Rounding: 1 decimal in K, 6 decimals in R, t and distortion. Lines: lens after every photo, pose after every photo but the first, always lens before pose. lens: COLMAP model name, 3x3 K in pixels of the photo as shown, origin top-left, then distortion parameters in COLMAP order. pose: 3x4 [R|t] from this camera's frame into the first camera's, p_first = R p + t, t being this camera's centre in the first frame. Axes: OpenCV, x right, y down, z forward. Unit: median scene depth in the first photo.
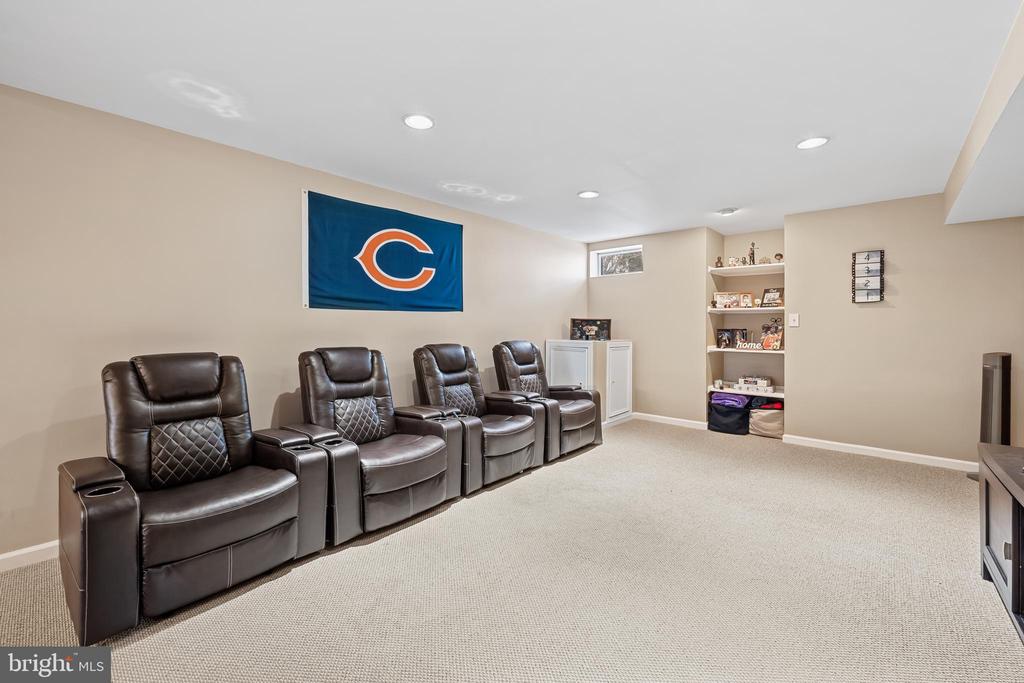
lens RADIAL K [[421.6, 0, 511.0], [0, 421.6, 325.3], [0, 0, 1]] dist [-0.000119, -0.000032]
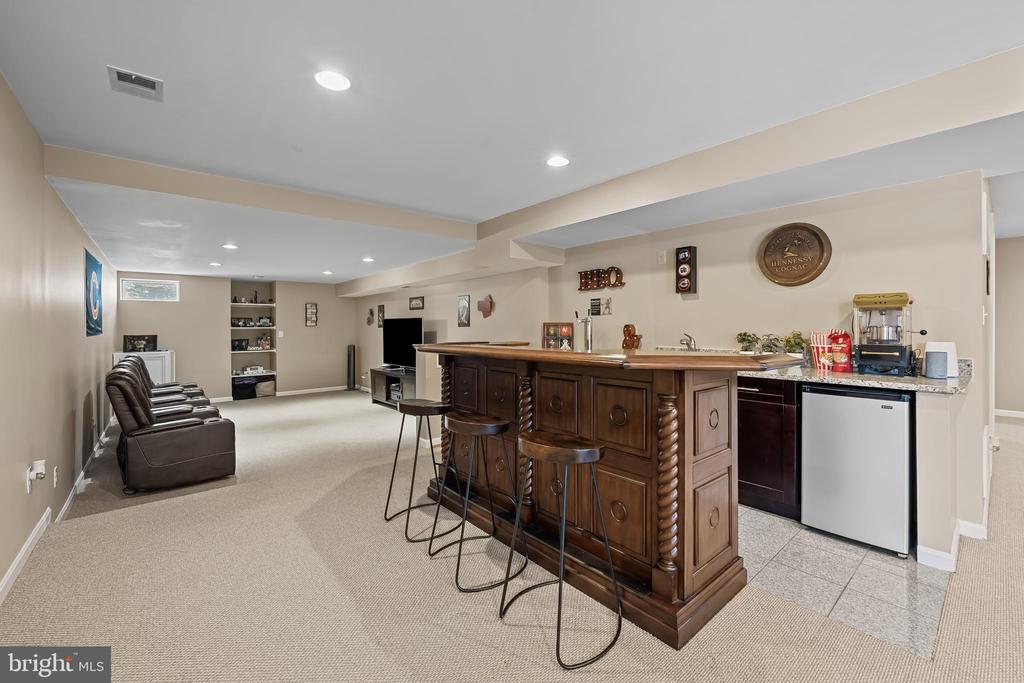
lens RADIAL K [[421.6, 0, 511.0], [0, 421.6, 325.3], [0, 0, 1]] dist [-0.000119, -0.000032]
pose [[0.152582, -0.001629, 0.988289, -1.033880], [0.006373, 0.999979, 0.000664, -0.044210], [-0.988270, 0.006197, 0.152589, -0.348597]]
